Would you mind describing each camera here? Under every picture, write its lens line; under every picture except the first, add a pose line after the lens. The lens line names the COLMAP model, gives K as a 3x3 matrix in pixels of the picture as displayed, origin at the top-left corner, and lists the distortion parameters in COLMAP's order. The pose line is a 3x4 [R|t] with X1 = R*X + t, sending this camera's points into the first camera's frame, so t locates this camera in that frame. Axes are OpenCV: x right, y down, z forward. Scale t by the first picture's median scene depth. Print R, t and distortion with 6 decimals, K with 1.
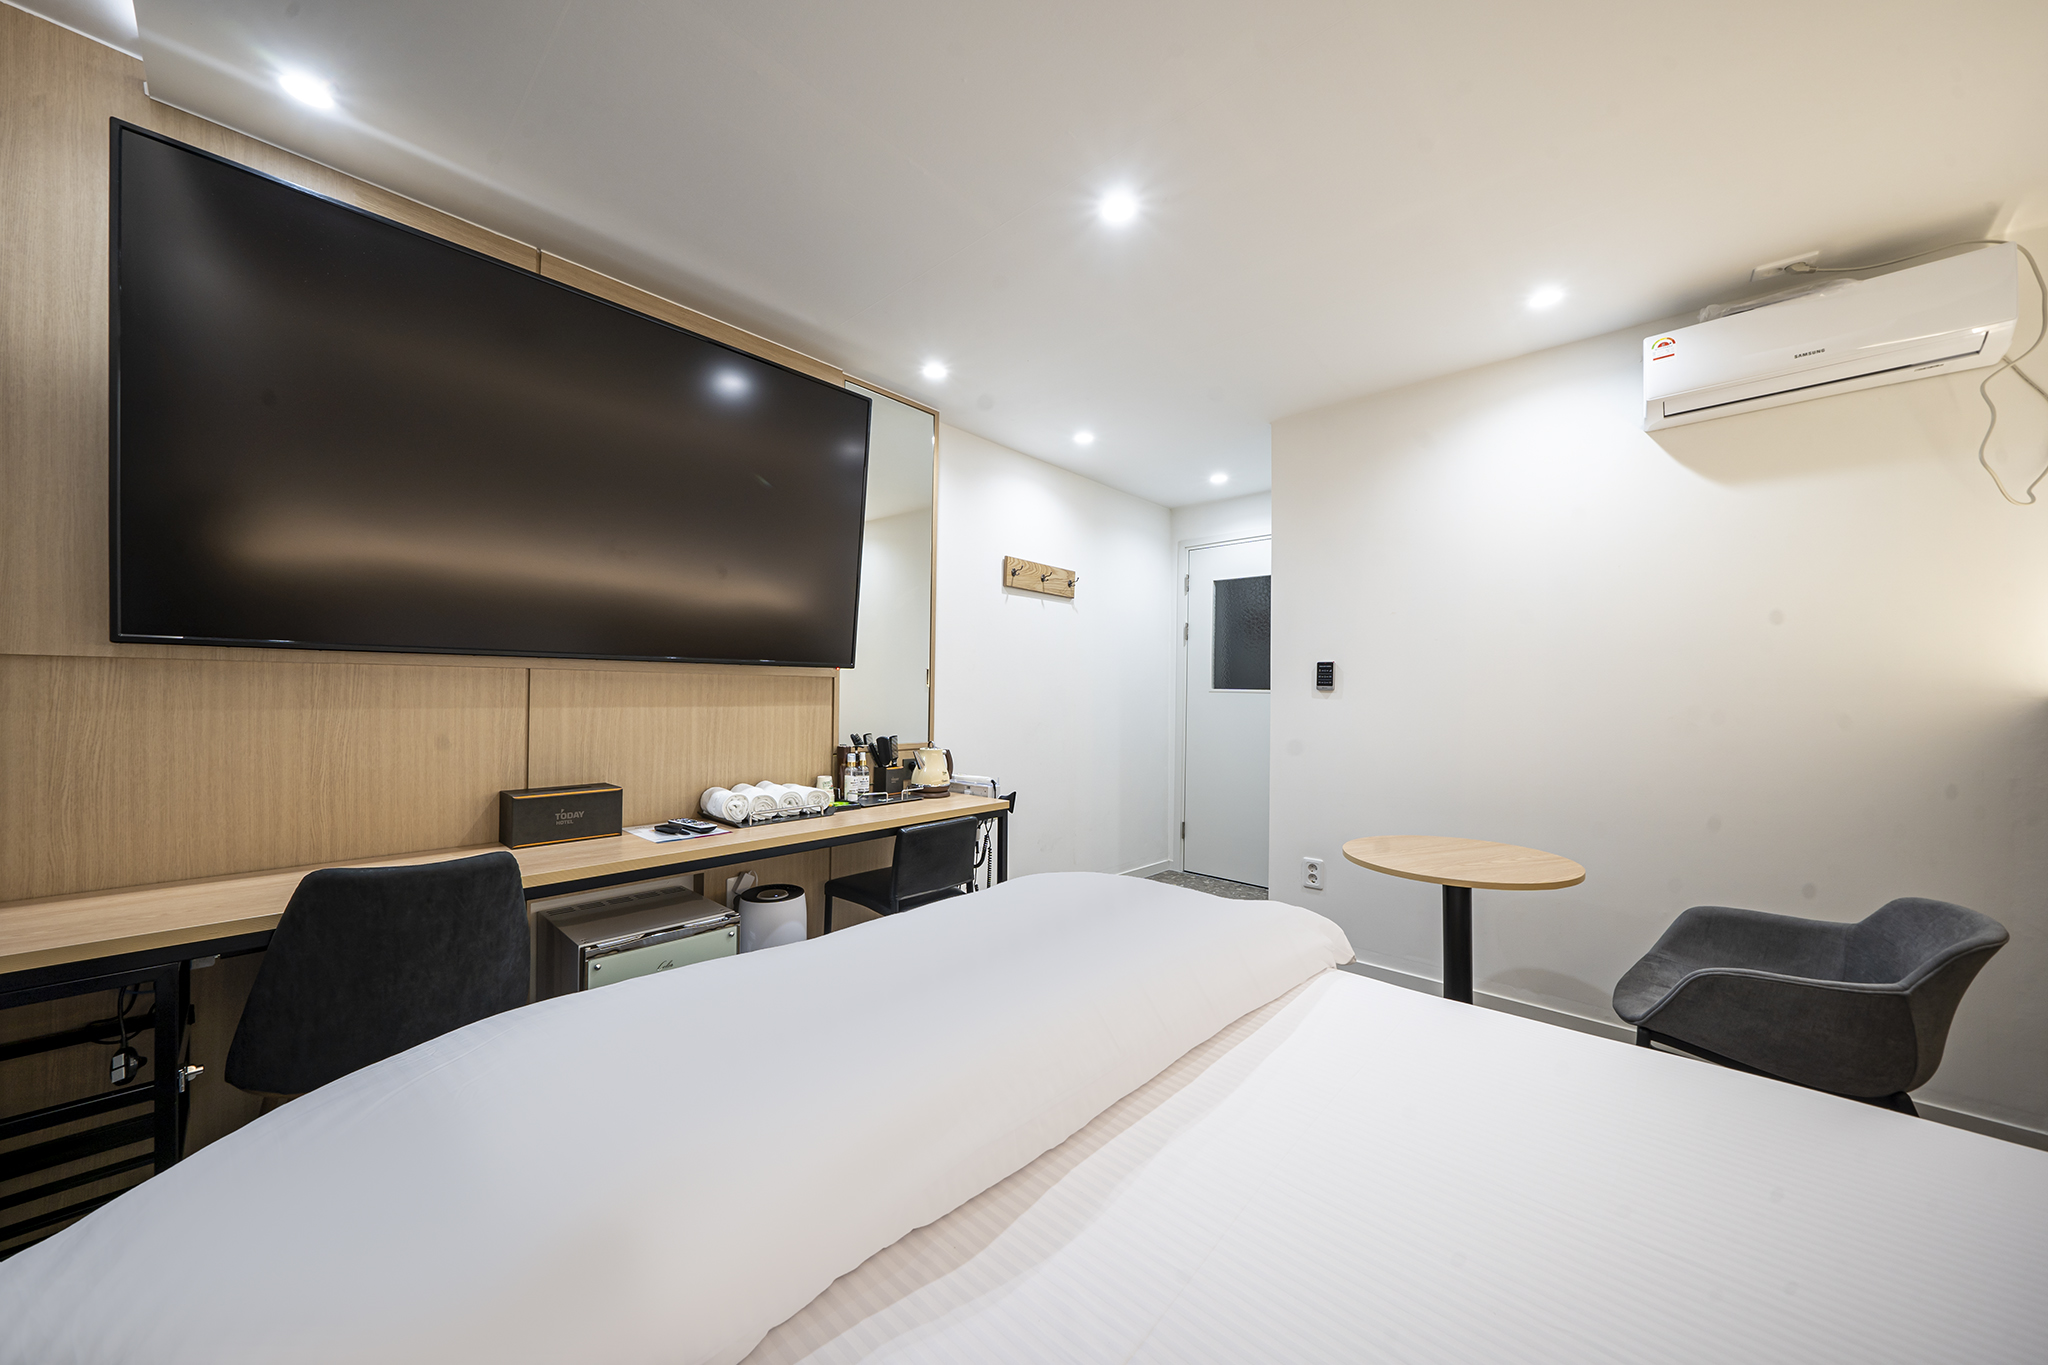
lens RADIAL K [[694.1, 0, 1024.0], [0, 694.1, 682.5], [0, 0, 1]] dist [0.000243, -0.000048]
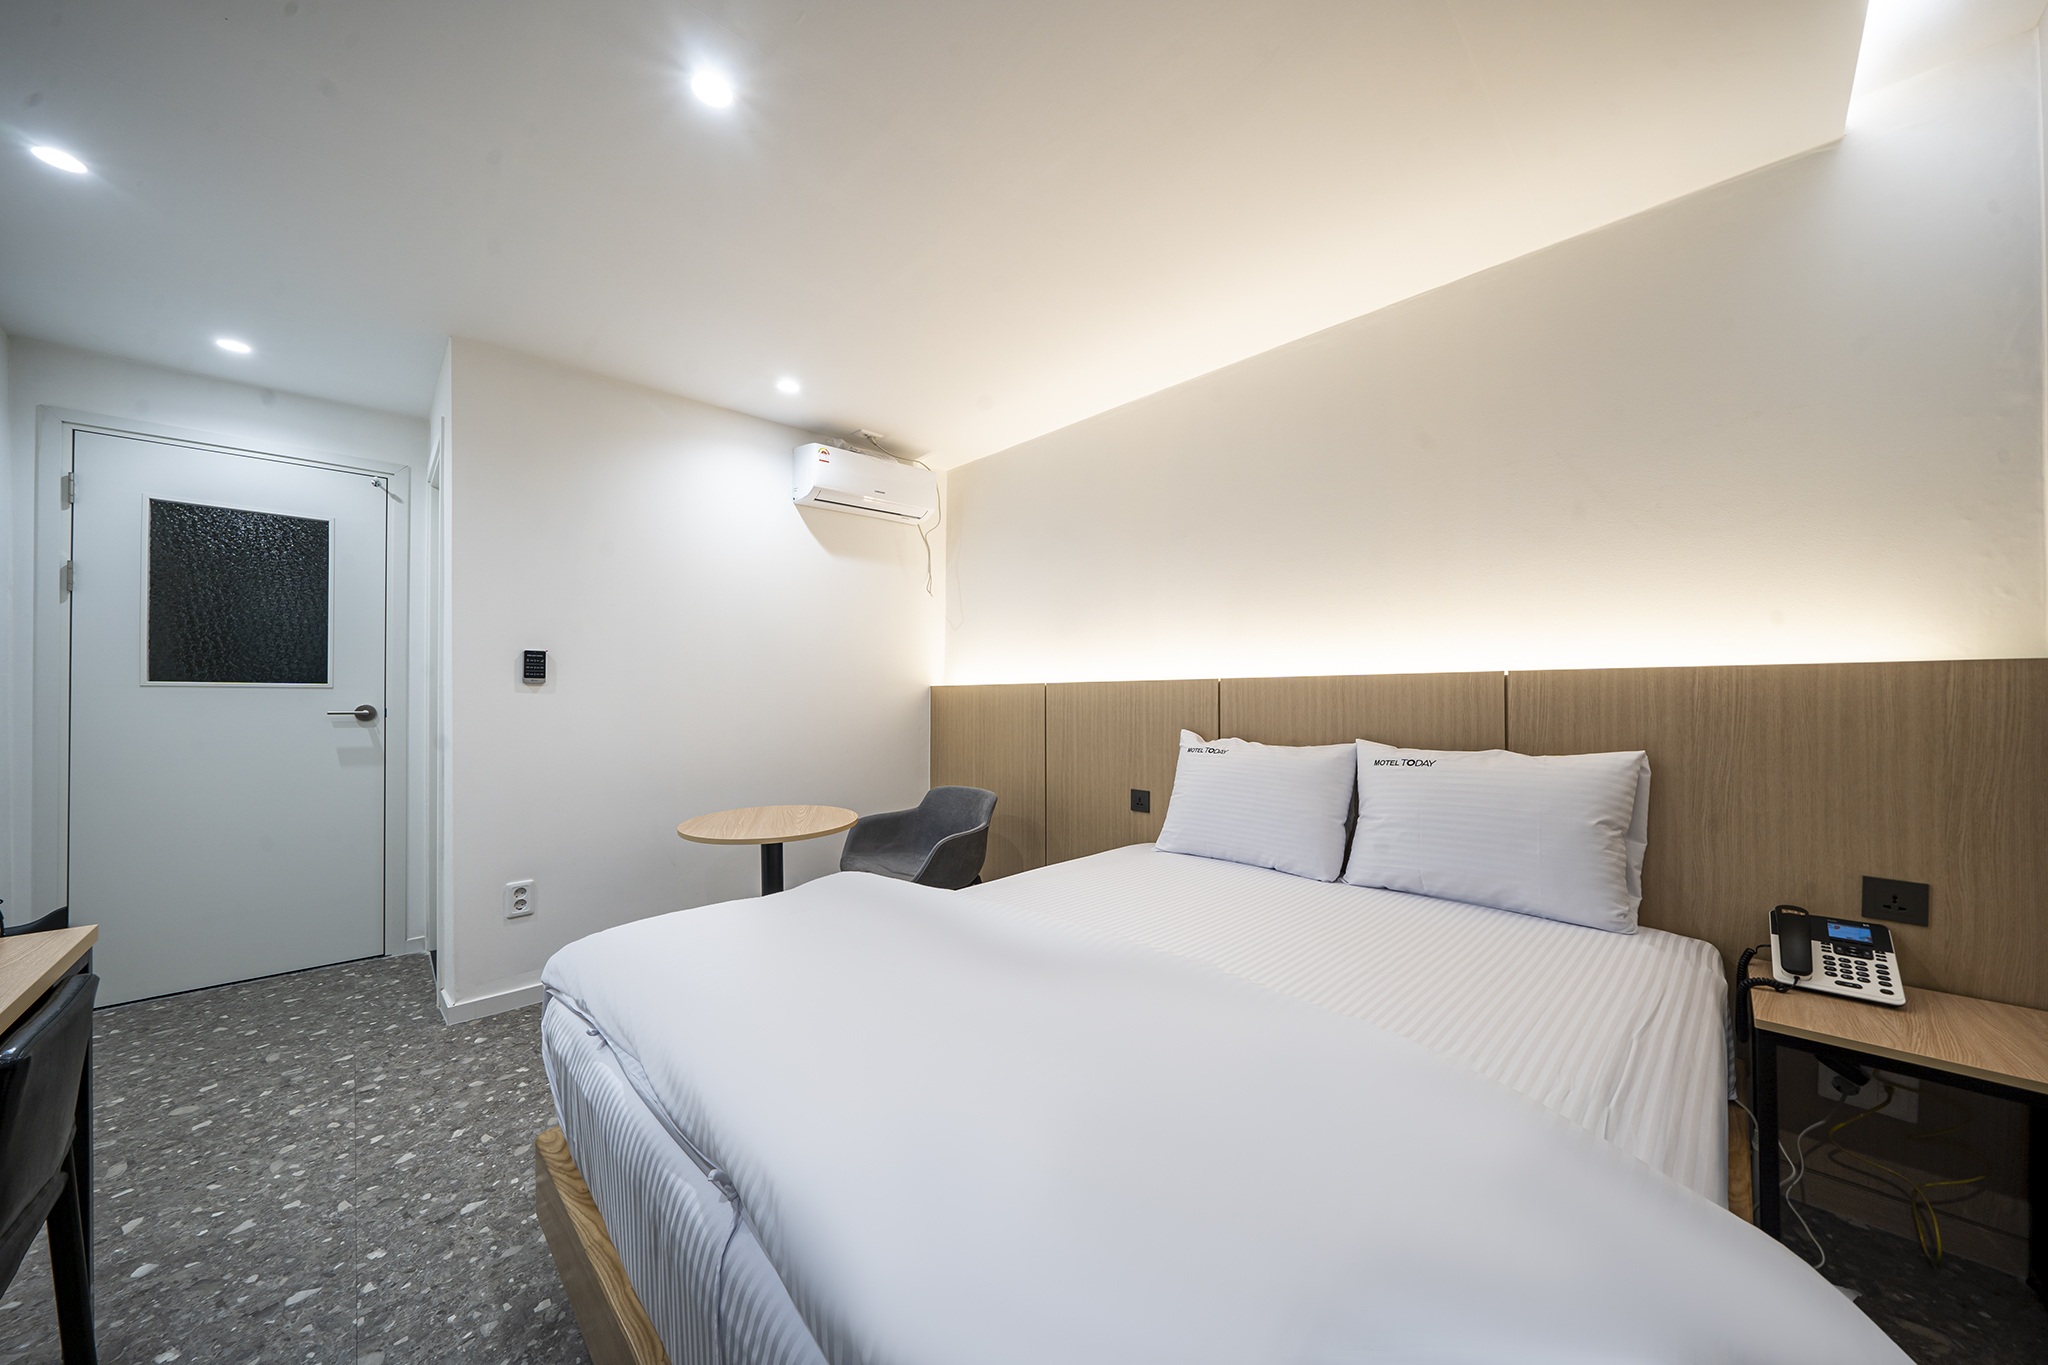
lens RADIAL K [[730.9, 0, 972.9], [0, 730.9, 689.3], [0, 0, 1]] dist [0.007514, 0.000124]
pose [[0.101103, 0.008070, 0.994843, -0.422853], [-0.007623, 0.999944, -0.007337, 0.021408], [-0.994847, -0.006842, 0.101159, 0.362142]]
